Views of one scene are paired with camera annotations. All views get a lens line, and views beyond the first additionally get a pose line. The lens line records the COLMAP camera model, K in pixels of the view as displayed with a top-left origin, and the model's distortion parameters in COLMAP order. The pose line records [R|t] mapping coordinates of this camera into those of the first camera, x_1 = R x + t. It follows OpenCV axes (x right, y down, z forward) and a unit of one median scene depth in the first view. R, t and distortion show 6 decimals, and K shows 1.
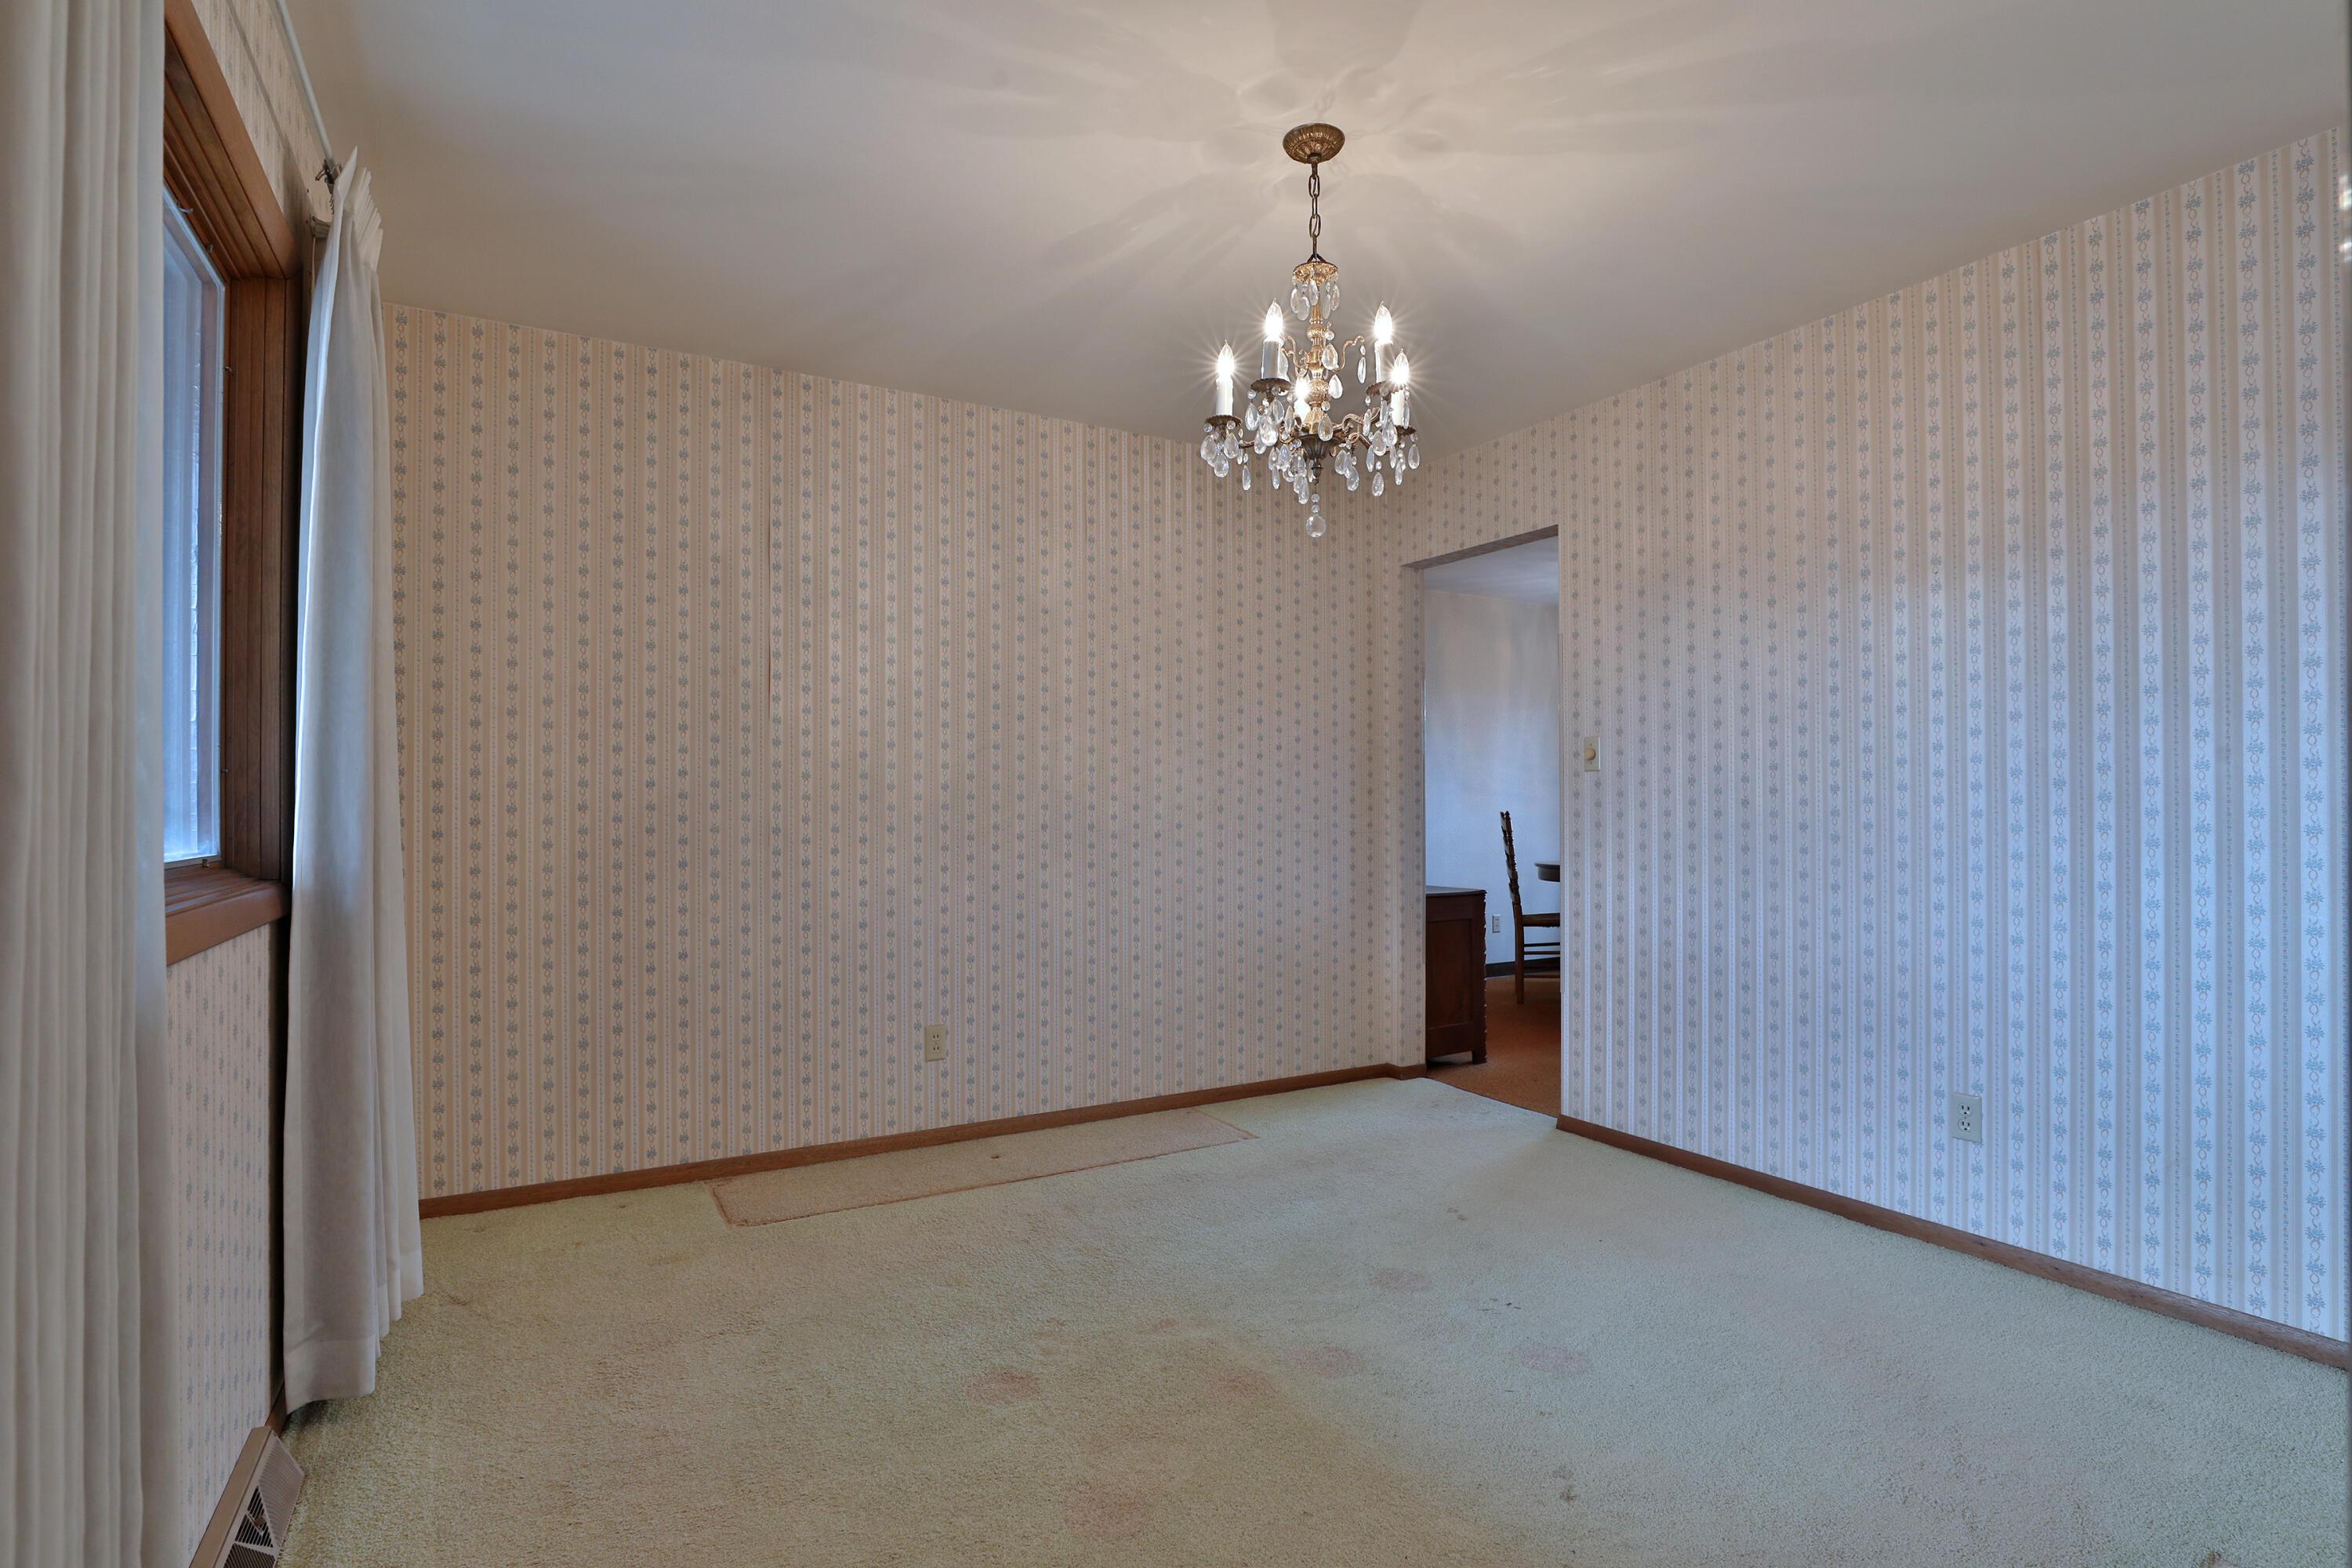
lens RADIAL K [[1186.6, 0, 1180.0], [0, 1186.6, 789.2], [0, 0, 1]] dist [-0.001445, 0.000334]
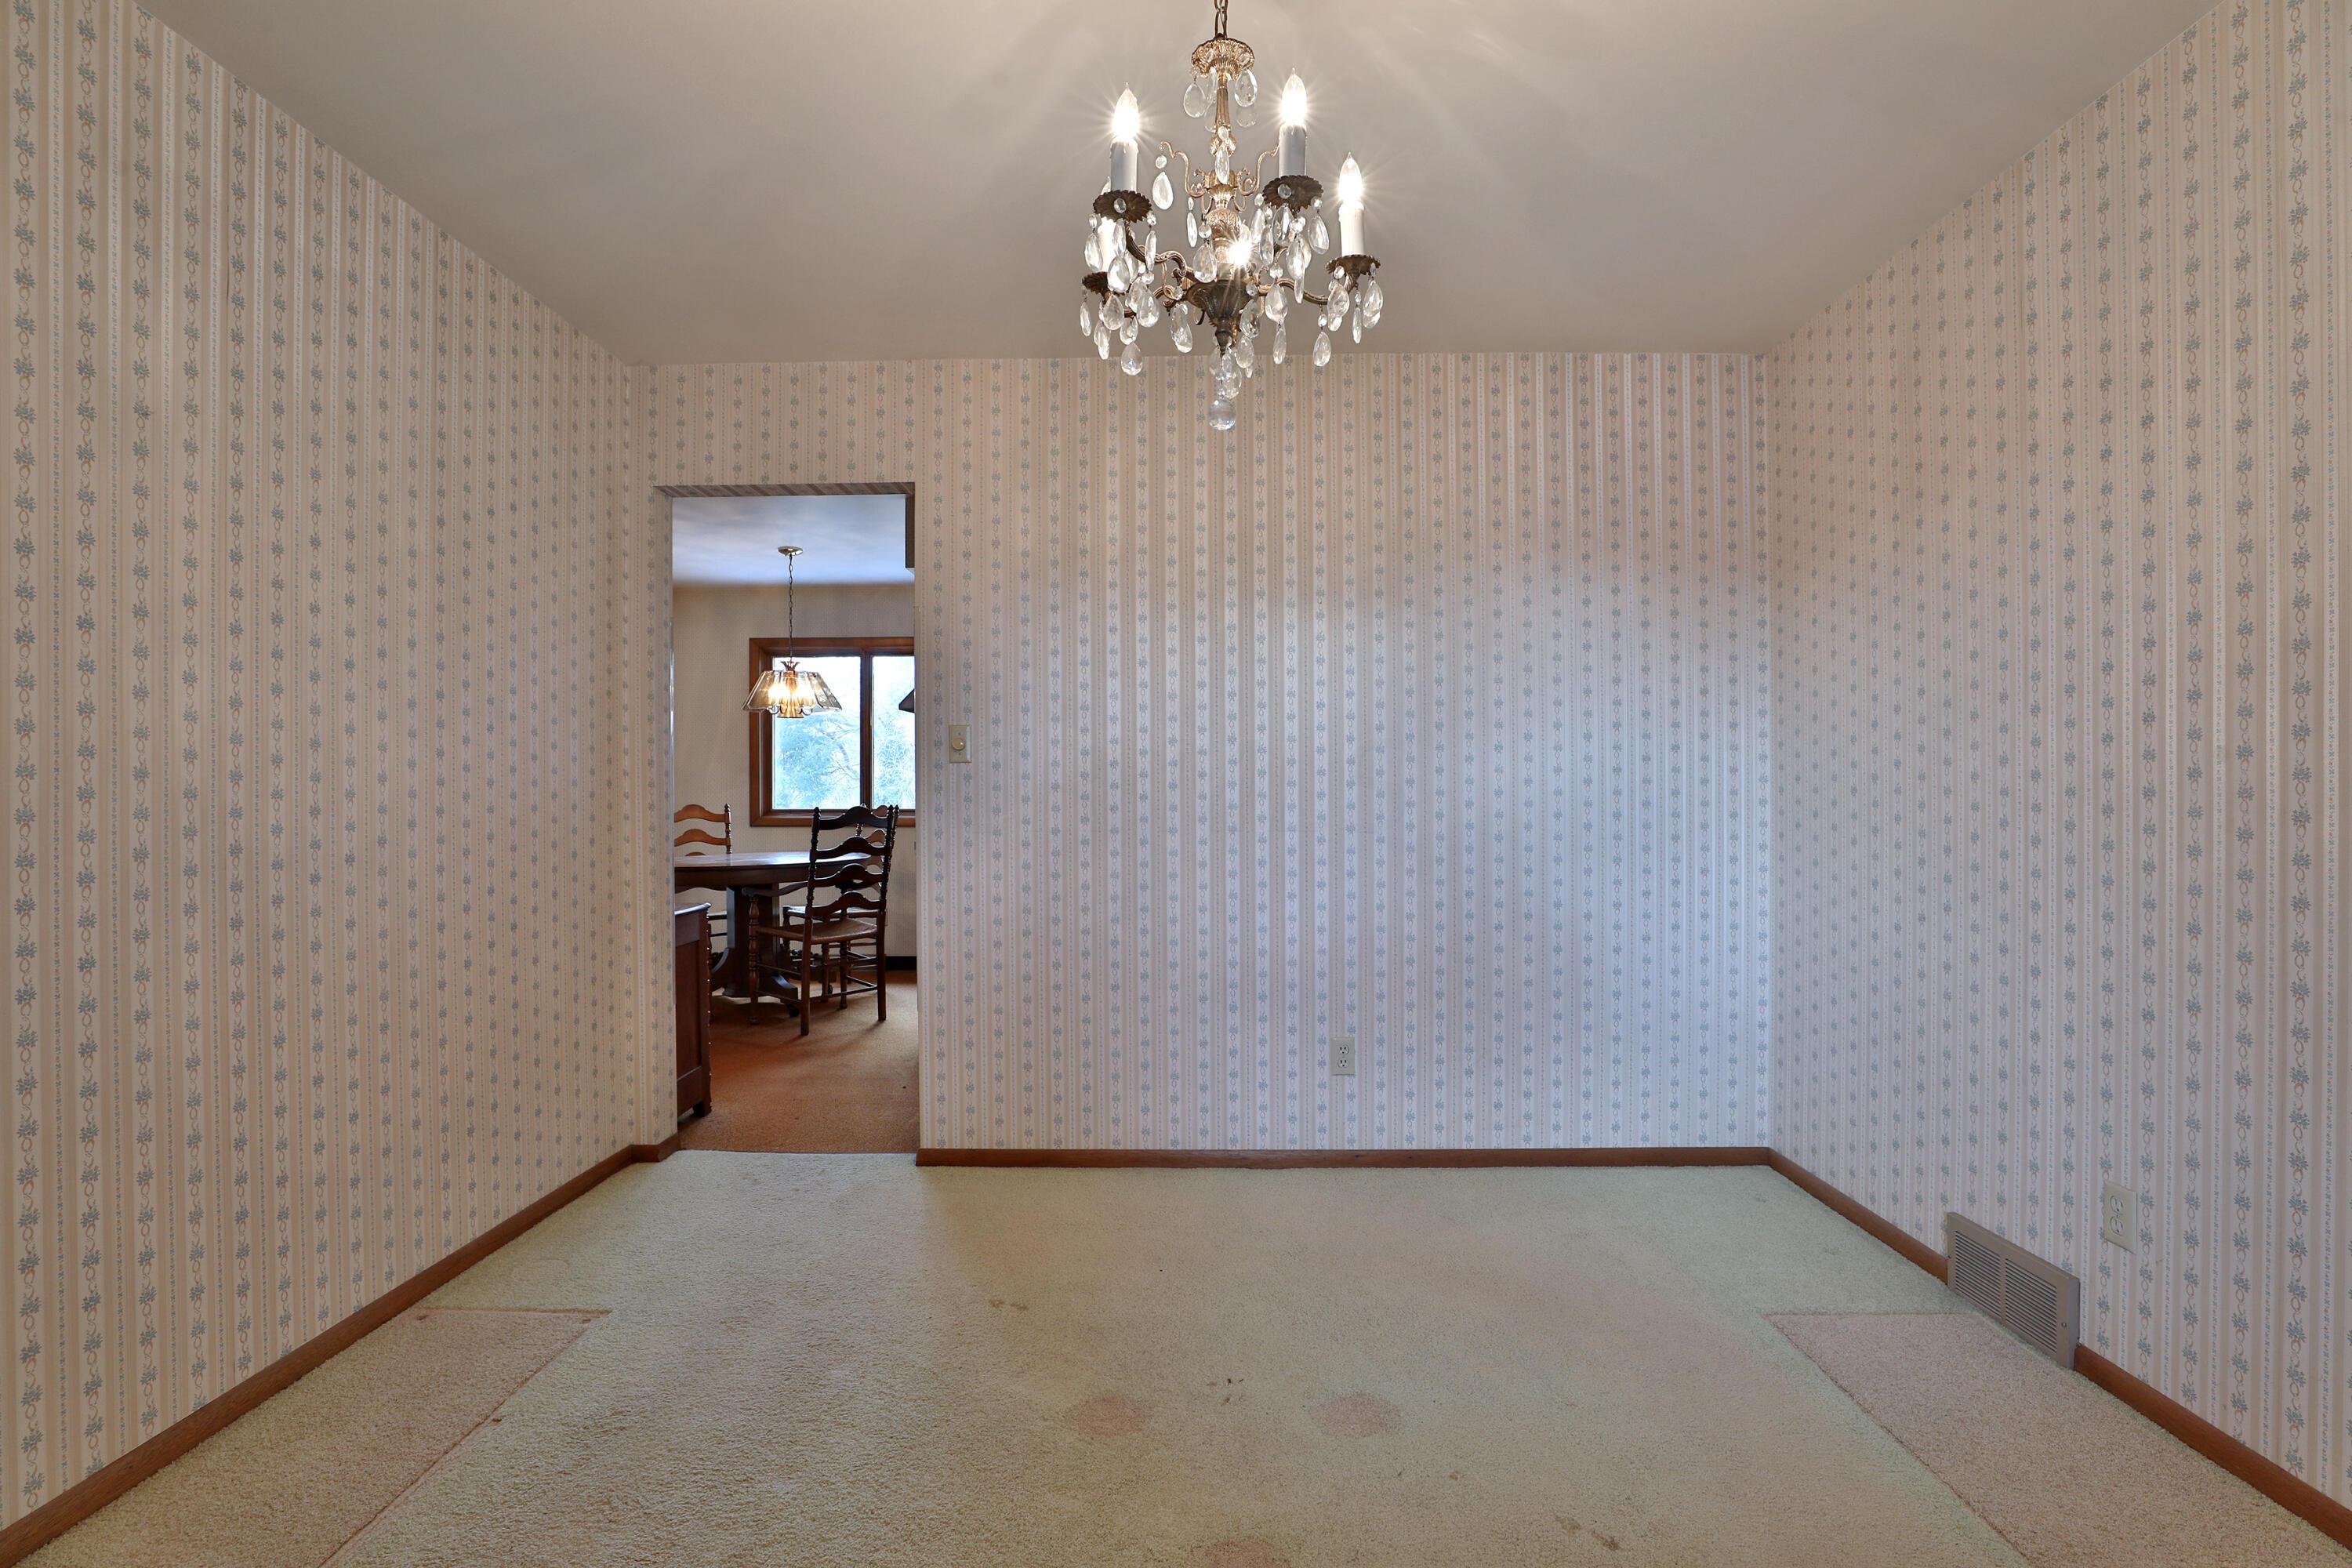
lens RADIAL K [[1082.9, 0, 1173.5], [0, 1082.9, 795.5], [0, 0, 1]] dist [-0.040689, 0.010008]
pose [[0.512682, -0.004342, 0.858568, -0.259087], [-0.006963, 0.999933, 0.009215, 0.000556], [-0.858550, -0.010703, 0.512617, 0.403875]]
